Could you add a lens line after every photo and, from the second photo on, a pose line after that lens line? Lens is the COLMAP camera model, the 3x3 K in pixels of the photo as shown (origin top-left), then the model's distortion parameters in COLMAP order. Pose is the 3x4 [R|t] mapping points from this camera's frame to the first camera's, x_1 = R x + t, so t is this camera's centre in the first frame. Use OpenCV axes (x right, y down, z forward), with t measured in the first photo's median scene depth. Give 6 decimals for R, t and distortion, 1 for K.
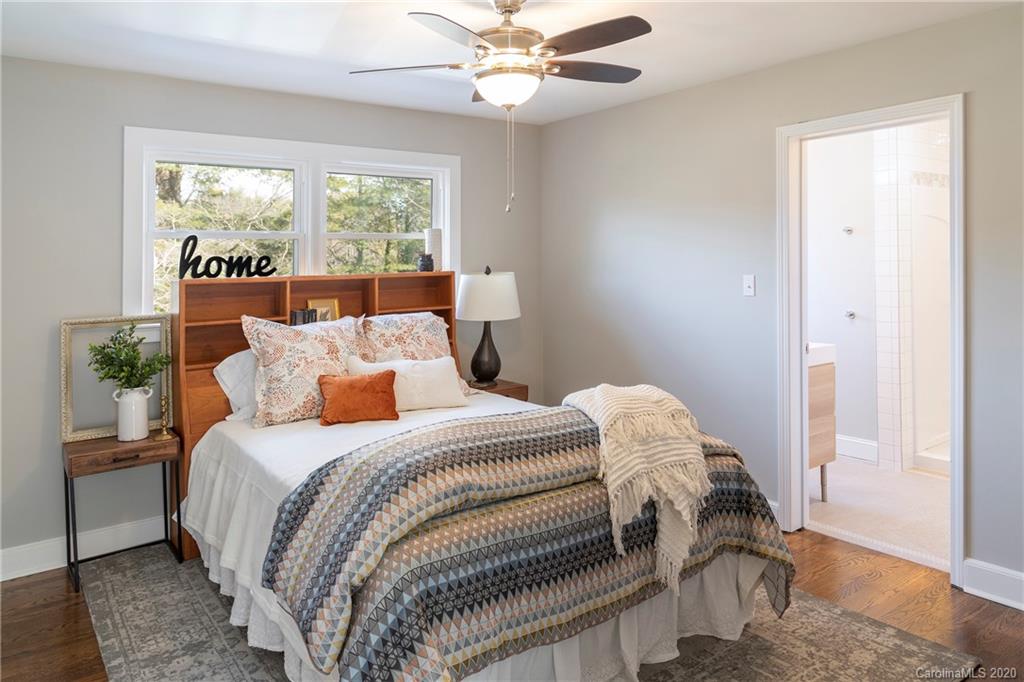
lens RADIAL K [[705.9, 0, 512.0], [0, 705.9, 341.0], [0, 0, 1]] dist [-0.005236, -0.000911]
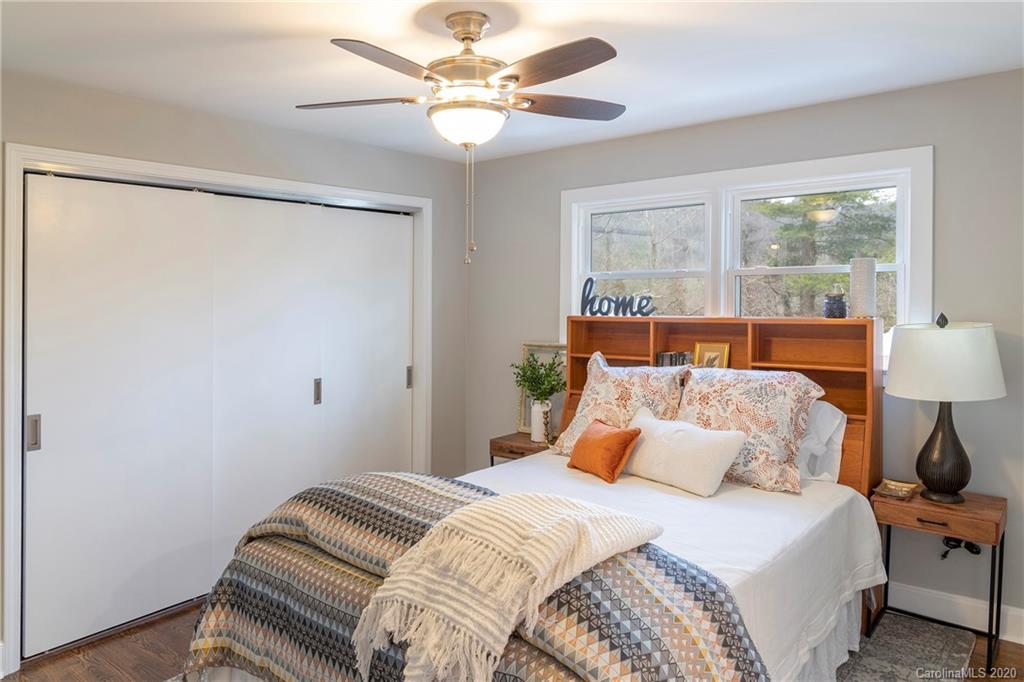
lens RADIAL K [[706.2, 0, 512.0], [0, 706.2, 341.0], [0, 0, 1]] dist [0.029967, -0.000435]
pose [[0.240024, 0.082674, -0.967240, 0.605933], [-0.099991, 0.993173, 0.060078, -0.100103], [0.965604, 0.082295, 0.246652, 0.579042]]
